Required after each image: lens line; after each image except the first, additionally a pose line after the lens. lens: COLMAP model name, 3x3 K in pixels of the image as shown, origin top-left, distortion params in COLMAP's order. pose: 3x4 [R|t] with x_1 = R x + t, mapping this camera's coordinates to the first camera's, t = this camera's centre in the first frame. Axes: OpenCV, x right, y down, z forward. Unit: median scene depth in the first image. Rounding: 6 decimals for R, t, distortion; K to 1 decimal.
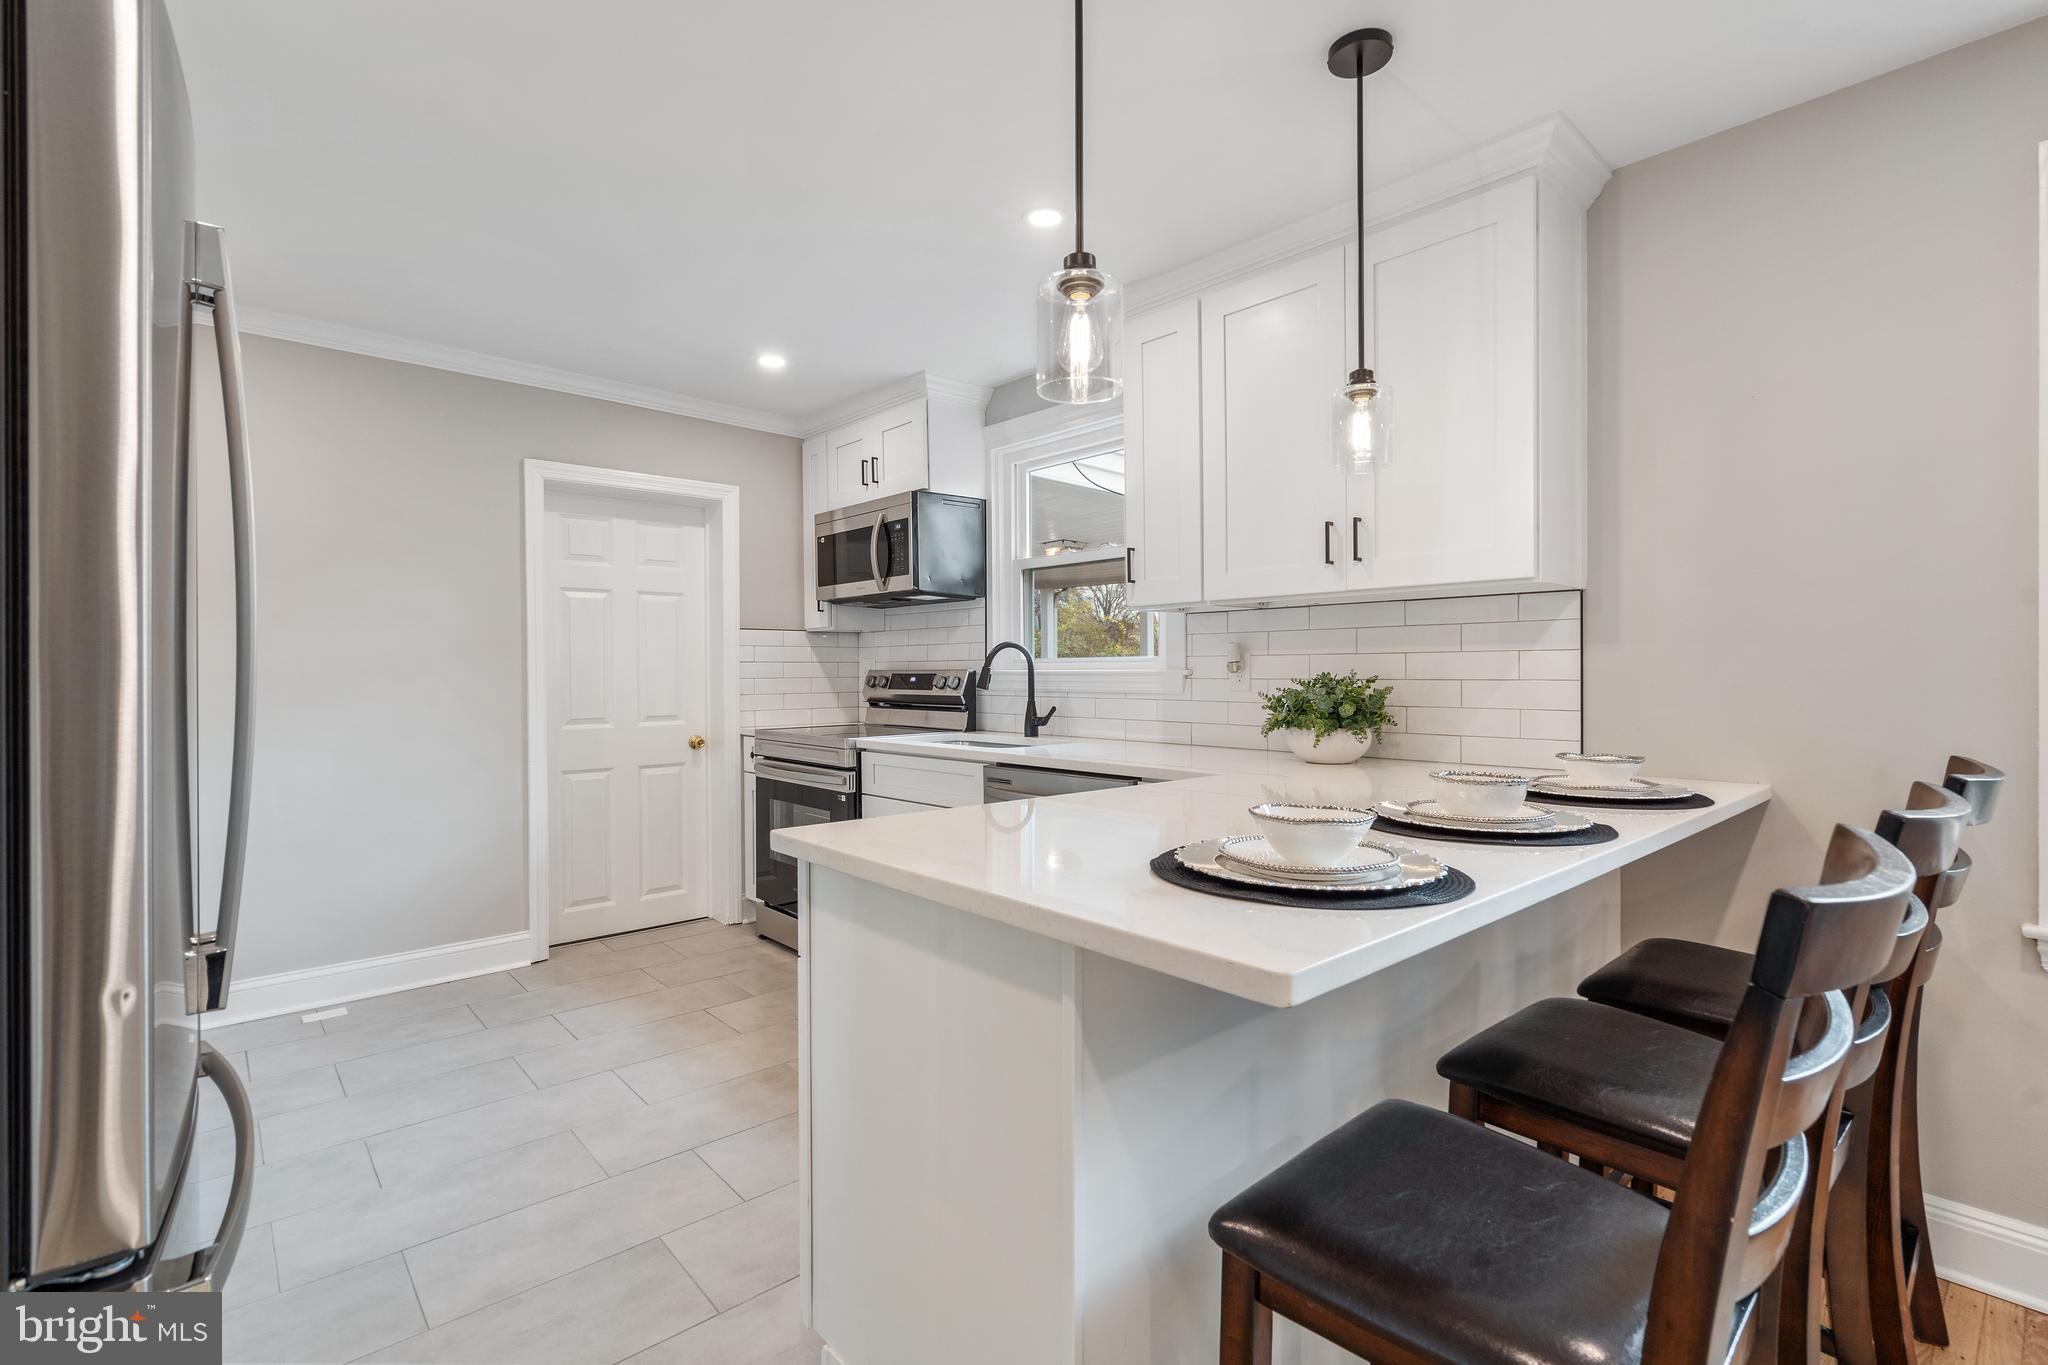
lens RADIAL K [[913.7, 0, 1019.0], [0, 913.7, 668.6], [0, 0, 1]] dist [-0.000975, 0.000072]
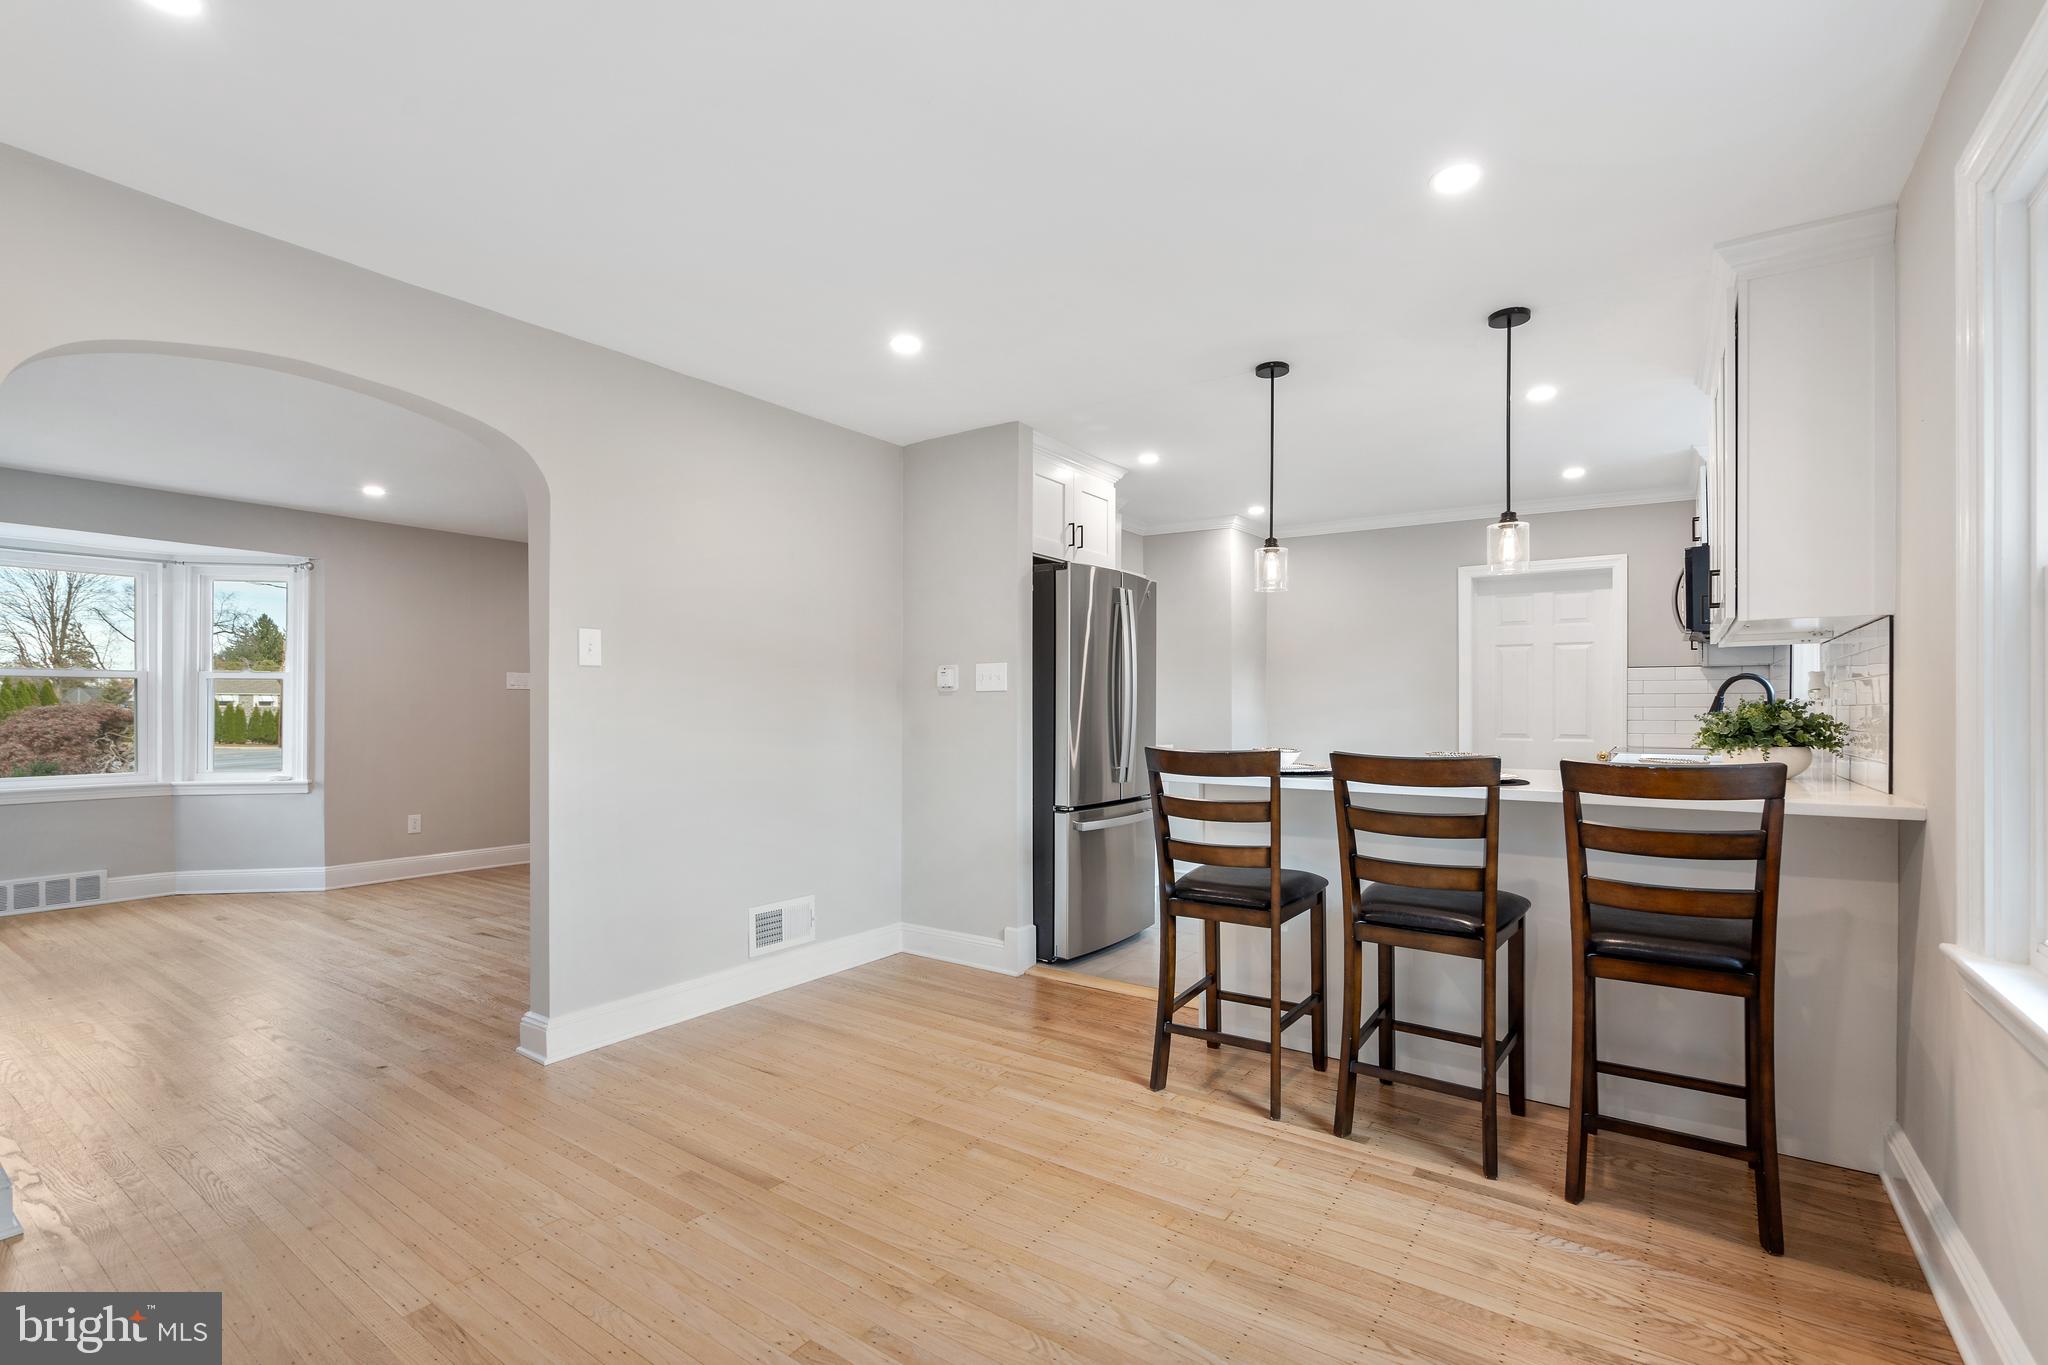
lens RADIAL K [[932.6, 0, 1021.0], [0, 932.6, 691.4], [0, 0, 1]] dist [0.002339, 0.000902]
pose [[0.230076, -0.011079, -0.973110, 0.847447], [-0.003856, 0.999917, -0.012296, 0.008851], [0.973165, 0.006581, 0.230014, -0.112519]]
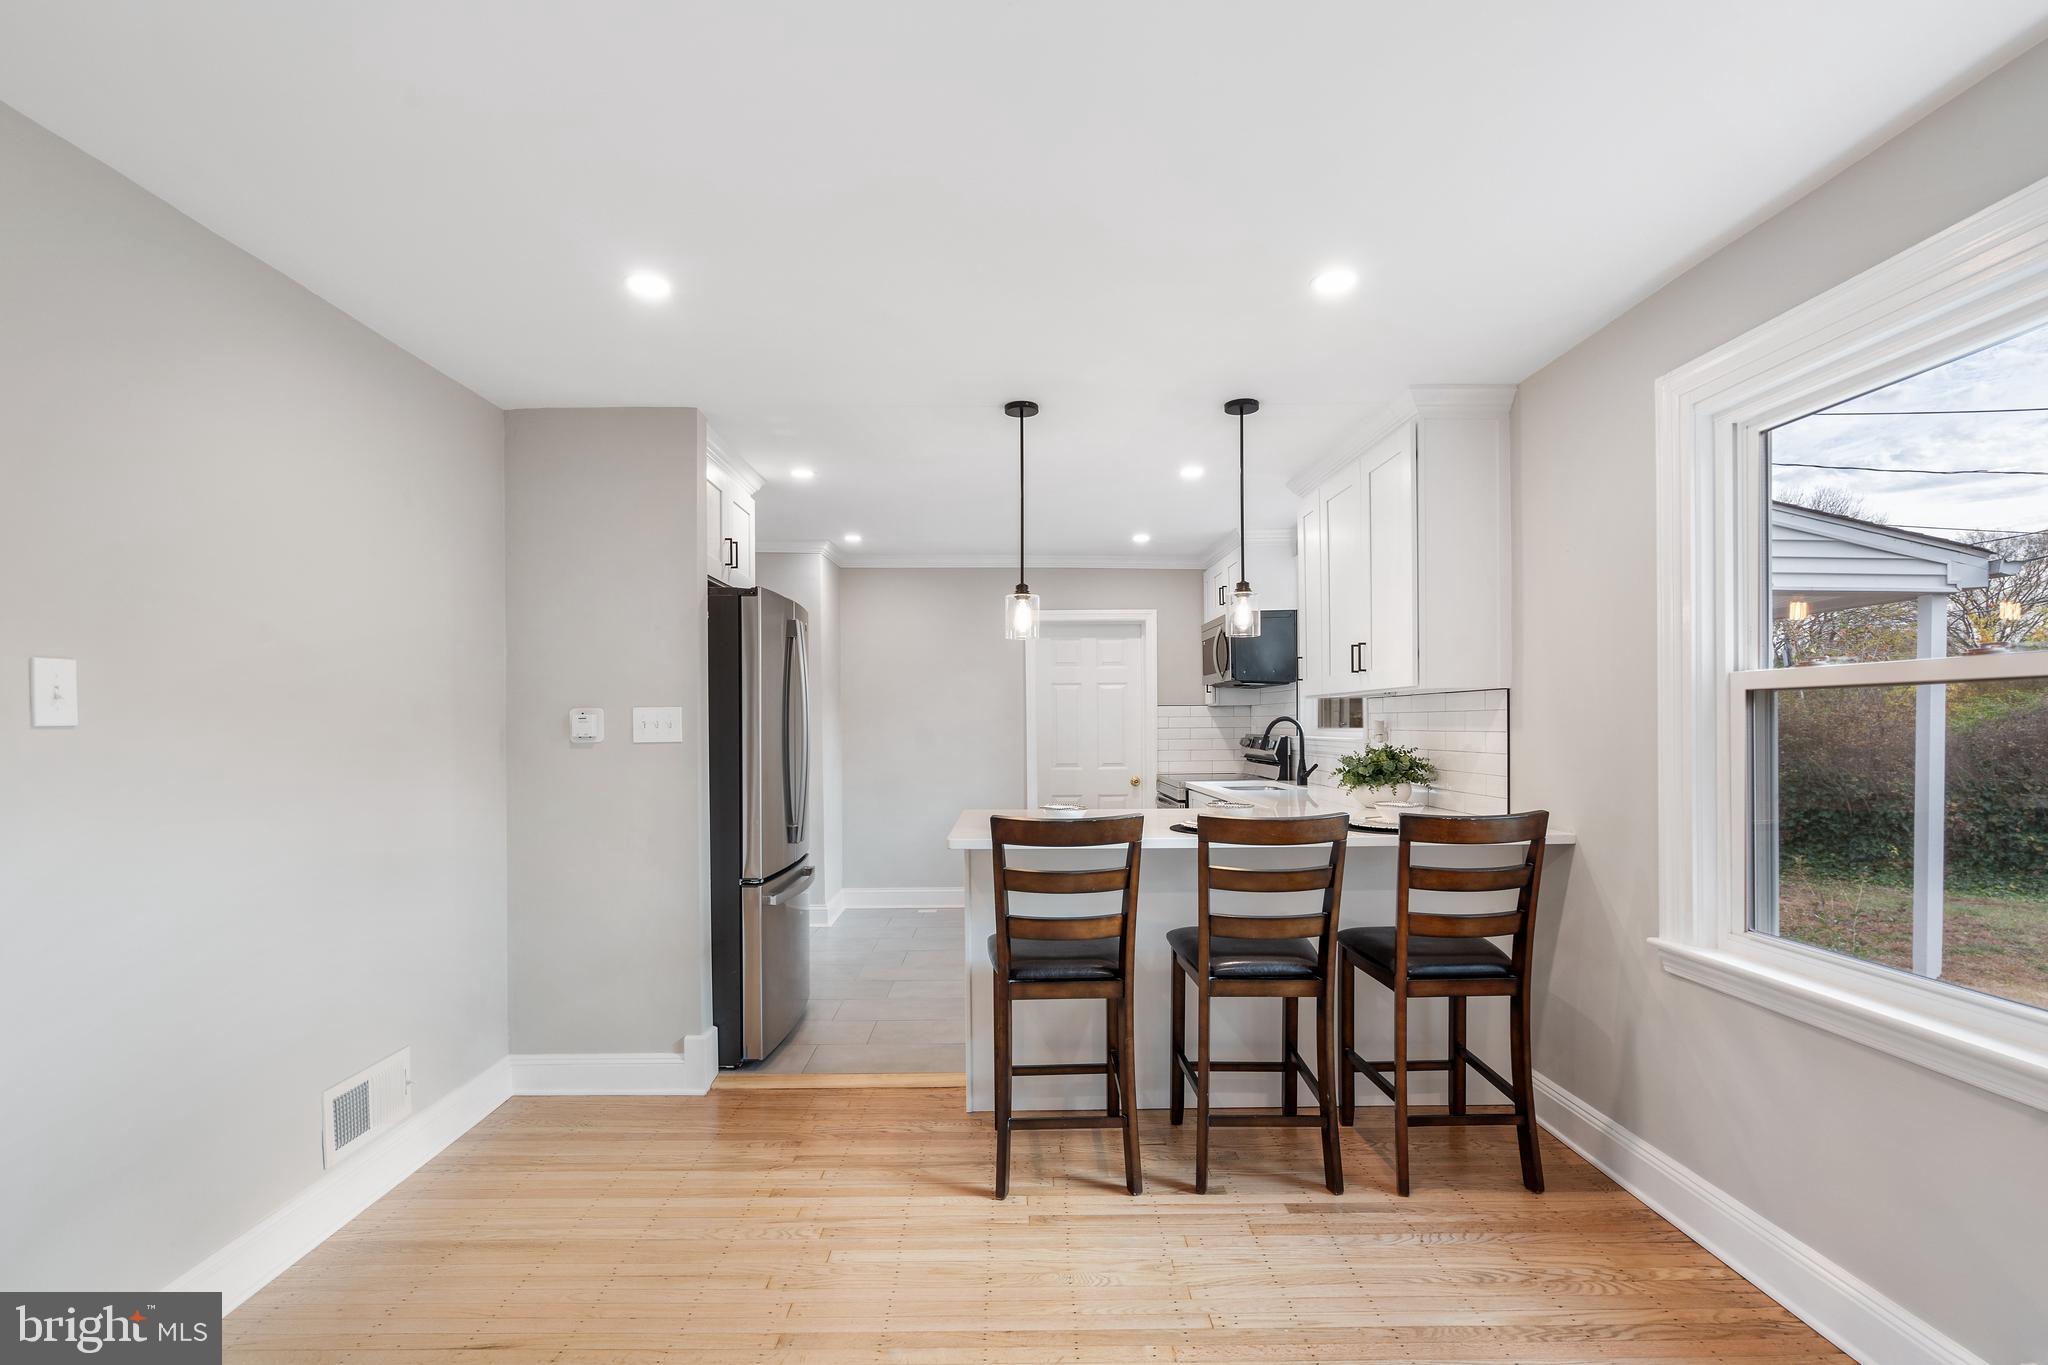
lens RADIAL K [[939.8, 0, 1015.1], [0, 939.8, 713.9], [0, 0, 1]] dist [0.000480, 0.000405]
pose [[0.751771, -0.006197, -0.659395, 0.596677], [0.003469, 0.999979, -0.005442, -0.026080], [0.659415, 0.001804, 0.751777, -0.336321]]
